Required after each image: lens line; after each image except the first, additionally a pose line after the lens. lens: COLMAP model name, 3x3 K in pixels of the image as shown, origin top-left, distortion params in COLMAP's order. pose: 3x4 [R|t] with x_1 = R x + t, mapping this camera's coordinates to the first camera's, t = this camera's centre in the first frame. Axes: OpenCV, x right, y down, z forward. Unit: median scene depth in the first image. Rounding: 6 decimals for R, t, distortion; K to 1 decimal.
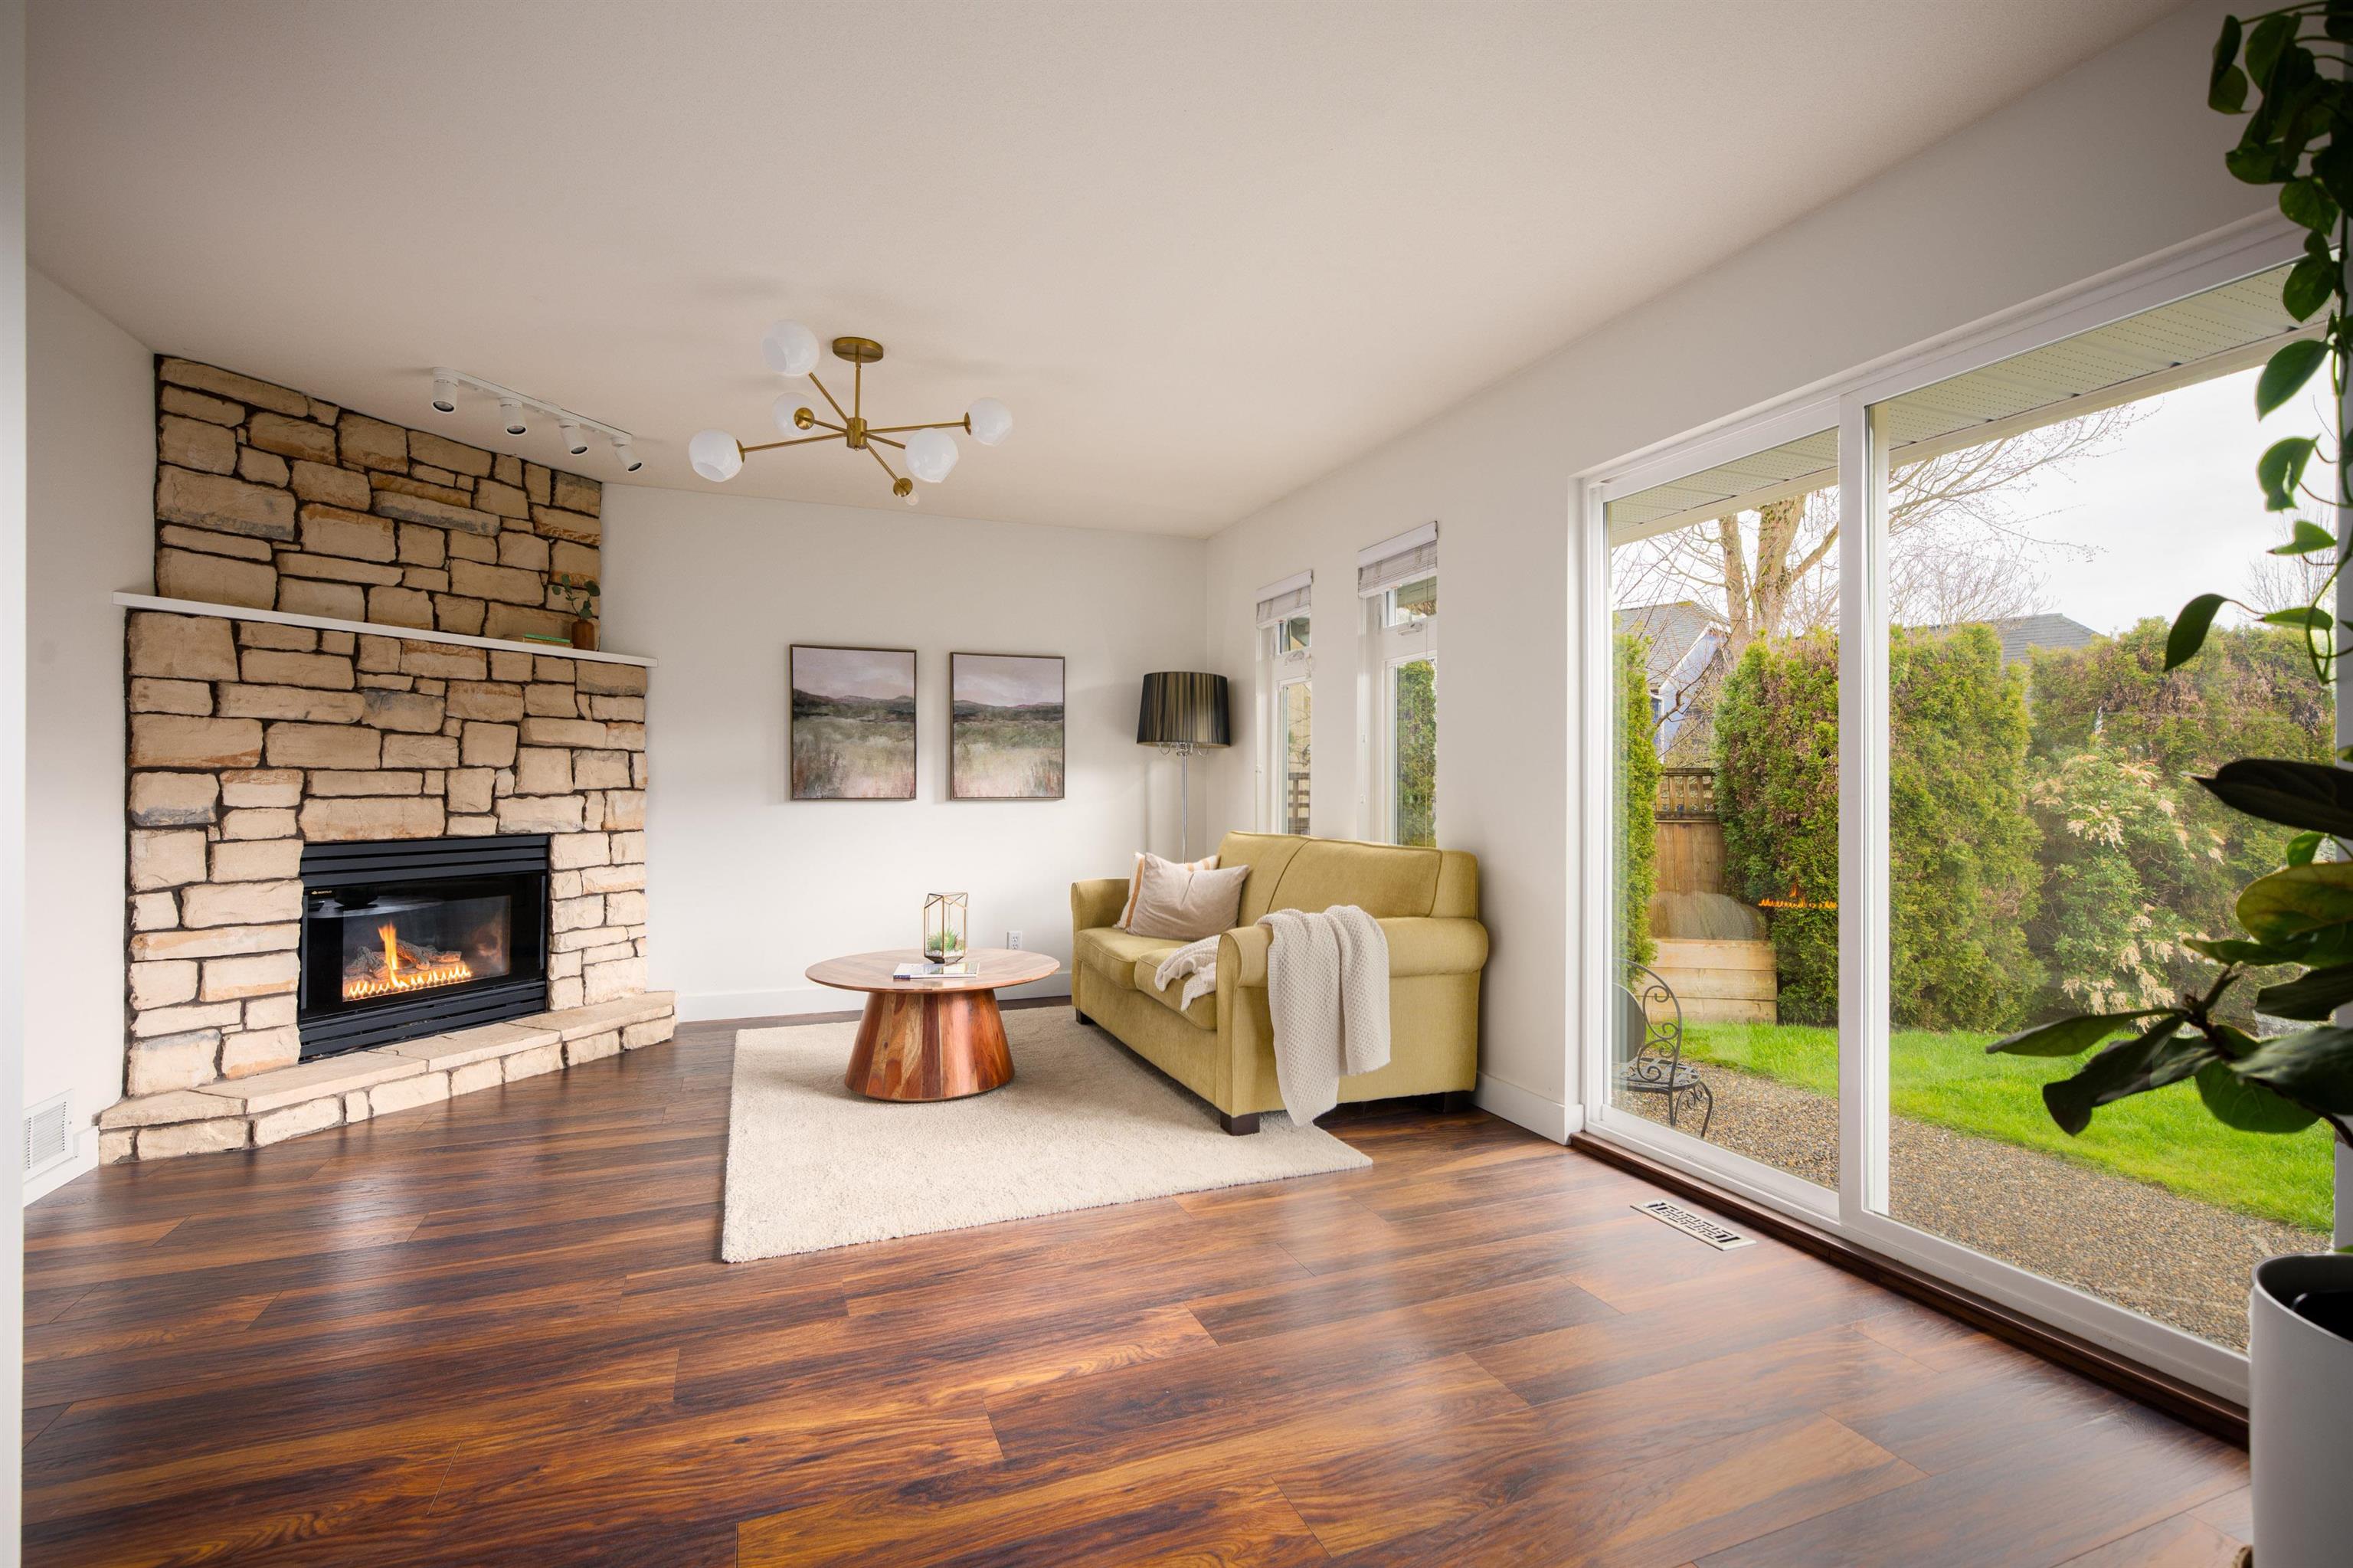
lens RADIAL K [[1079.1, 0, 1190.3], [0, 1079.1, 783.9], [0, 0, 1]] dist [-0.004805, 0.002190]
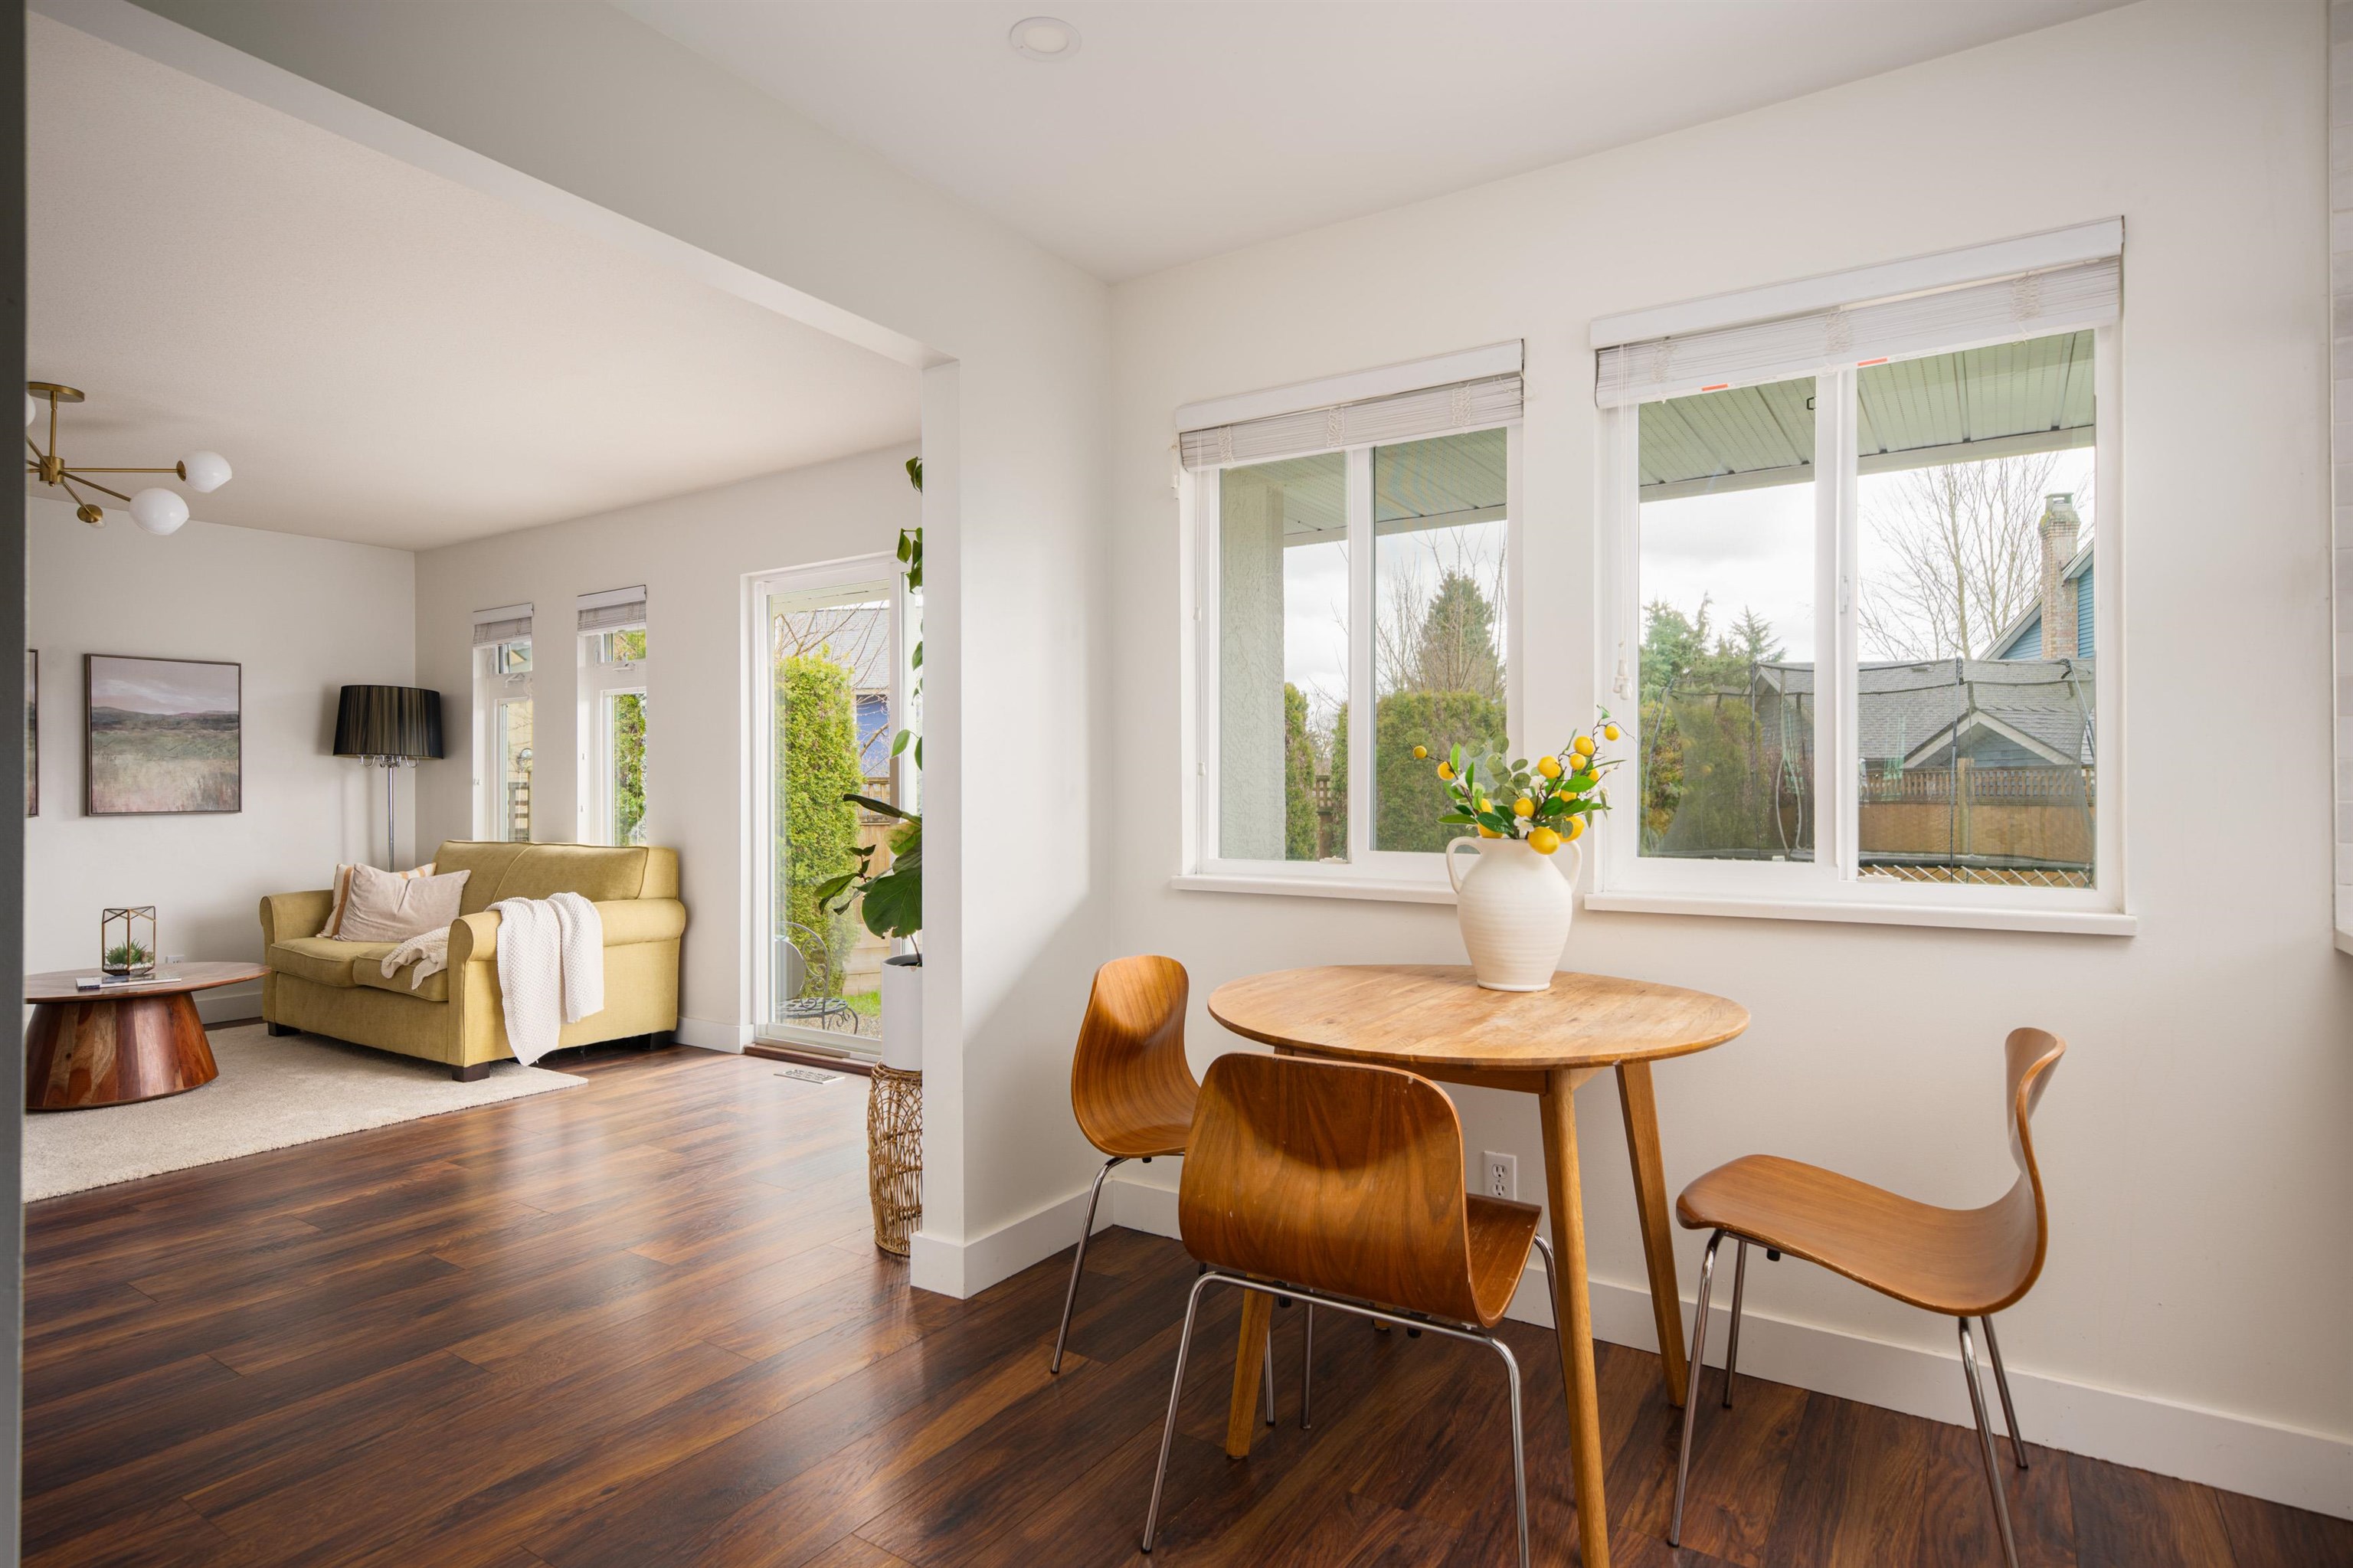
lens RADIAL K [[1226.2, 0, 1175.0], [0, 1226.2, 782.8], [0, 0, 1]] dist [0.002454, 0.000915]
pose [[0.826084, -0.002558, 0.563541, -0.066052], [0.004382, 0.999989, -0.001885, -0.008957], [-0.563530, 0.004027, 0.826086, -0.513250]]
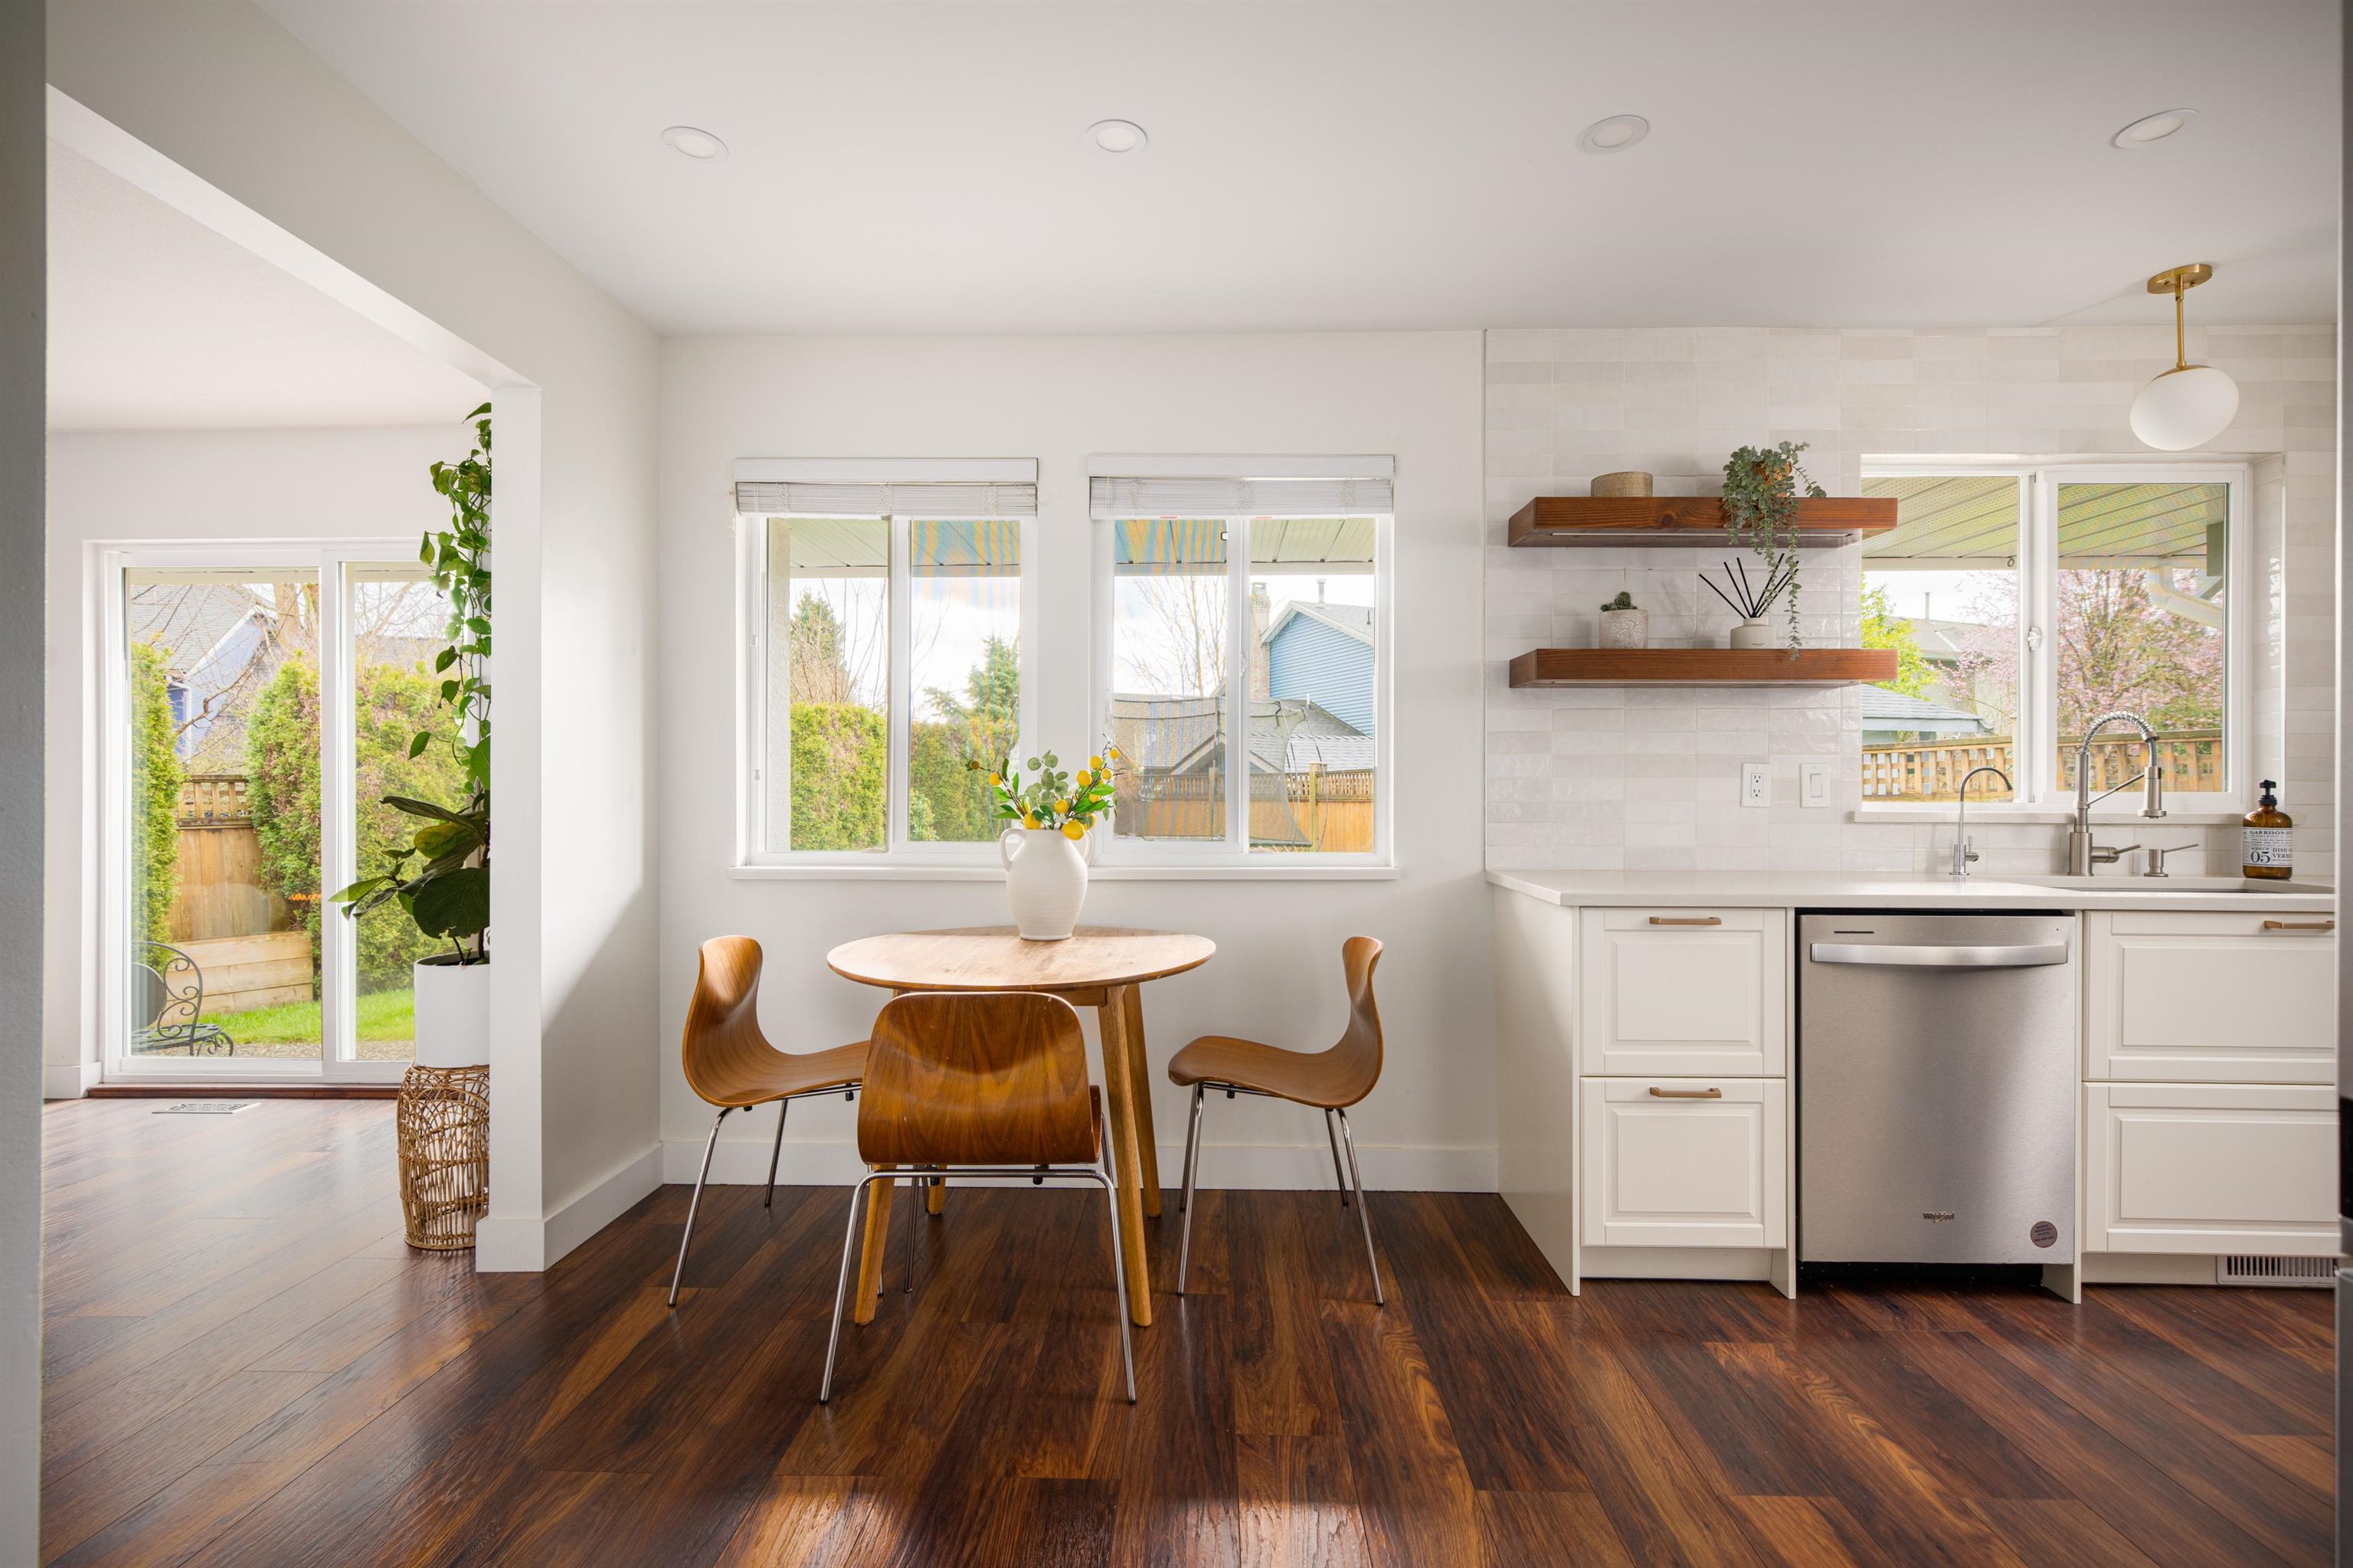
lens RADIAL K [[1079.1, 0, 1168.6], [0, 1079.1, 784.3], [0, 0, 1]] dist [-0.004805, 0.002190]
pose [[0.408514, -0.000391, 0.912752, -0.204178], [0.000062, 1.000000, 0.000400, -0.012100], [-0.912752, -0.000107, 0.408514, -0.482155]]
